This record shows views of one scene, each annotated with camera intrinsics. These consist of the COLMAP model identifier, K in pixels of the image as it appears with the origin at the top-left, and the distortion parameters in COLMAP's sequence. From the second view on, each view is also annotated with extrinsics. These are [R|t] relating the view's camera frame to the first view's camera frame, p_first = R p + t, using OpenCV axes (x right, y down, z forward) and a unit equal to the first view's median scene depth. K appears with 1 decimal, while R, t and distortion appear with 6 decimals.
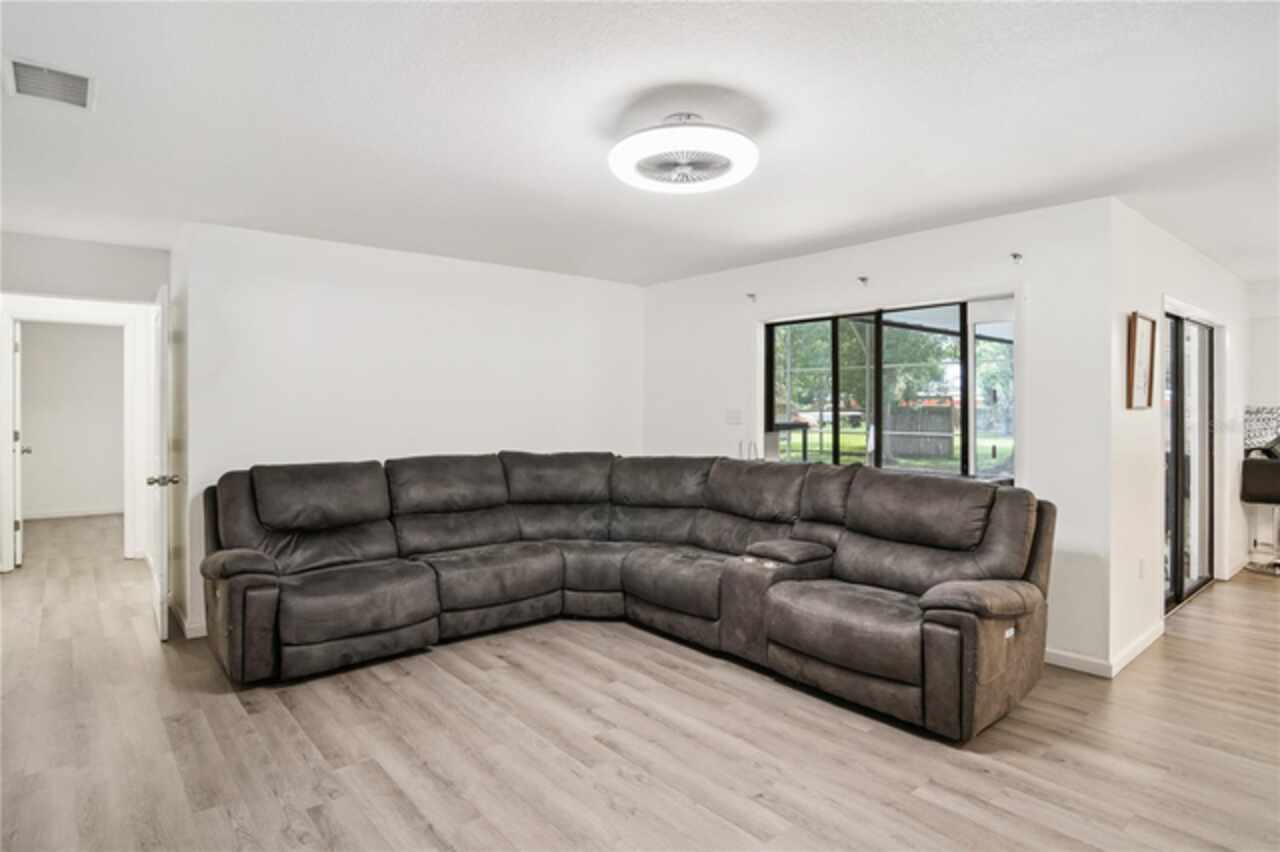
lens RADIAL K [[695.3, 0, 641.3], [0, 695.3, 415.5], [0, 0, 1]] dist [-0.056482, 0.002266]
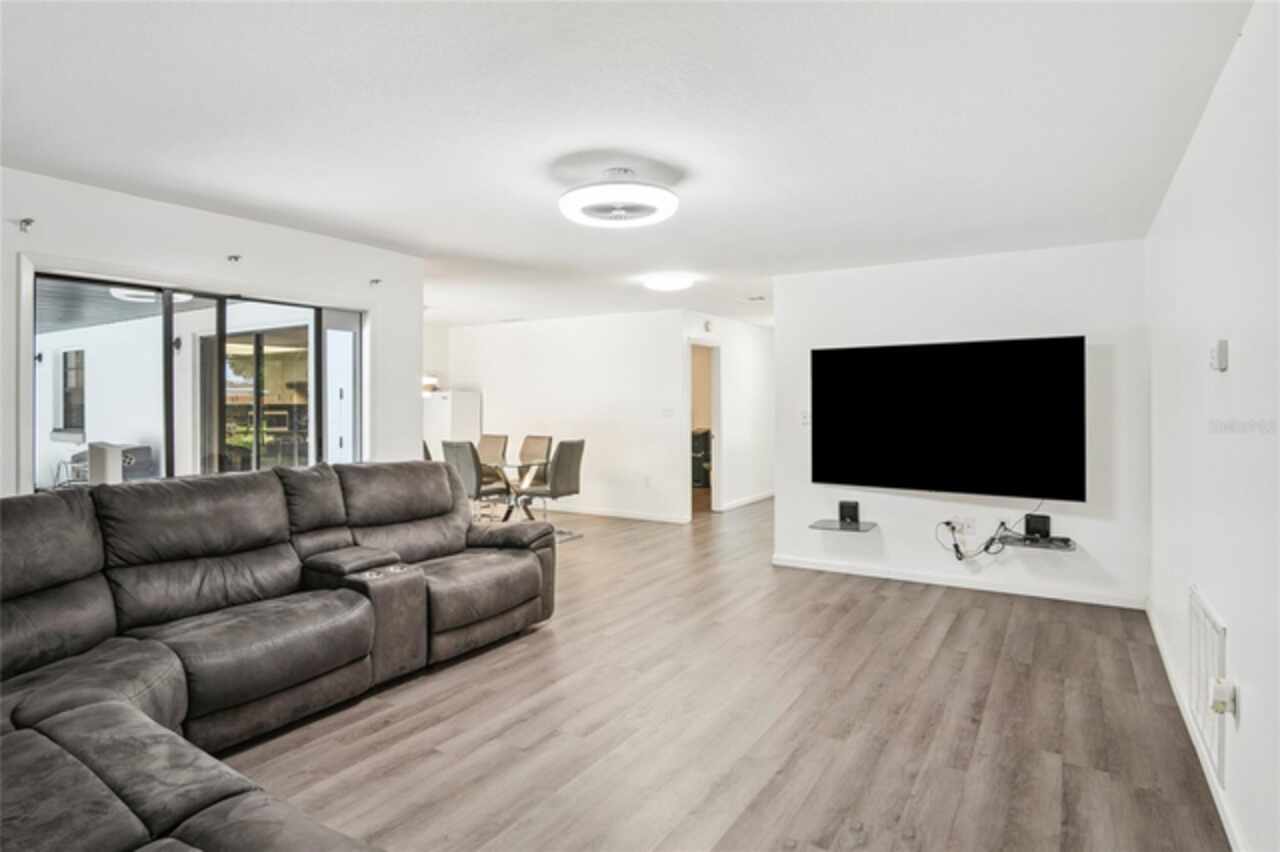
lens RADIAL K [[695.3, 0, 641.2], [0, 695.3, 419.5], [0, 0, 1]] dist [-0.056482, 0.002266]
pose [[-0.307896, -0.028395, 0.950996, -0.895910], [0.014077, 0.999309, 0.034395, -0.019973], [-0.951316, 0.023978, -0.307283, 1.060714]]
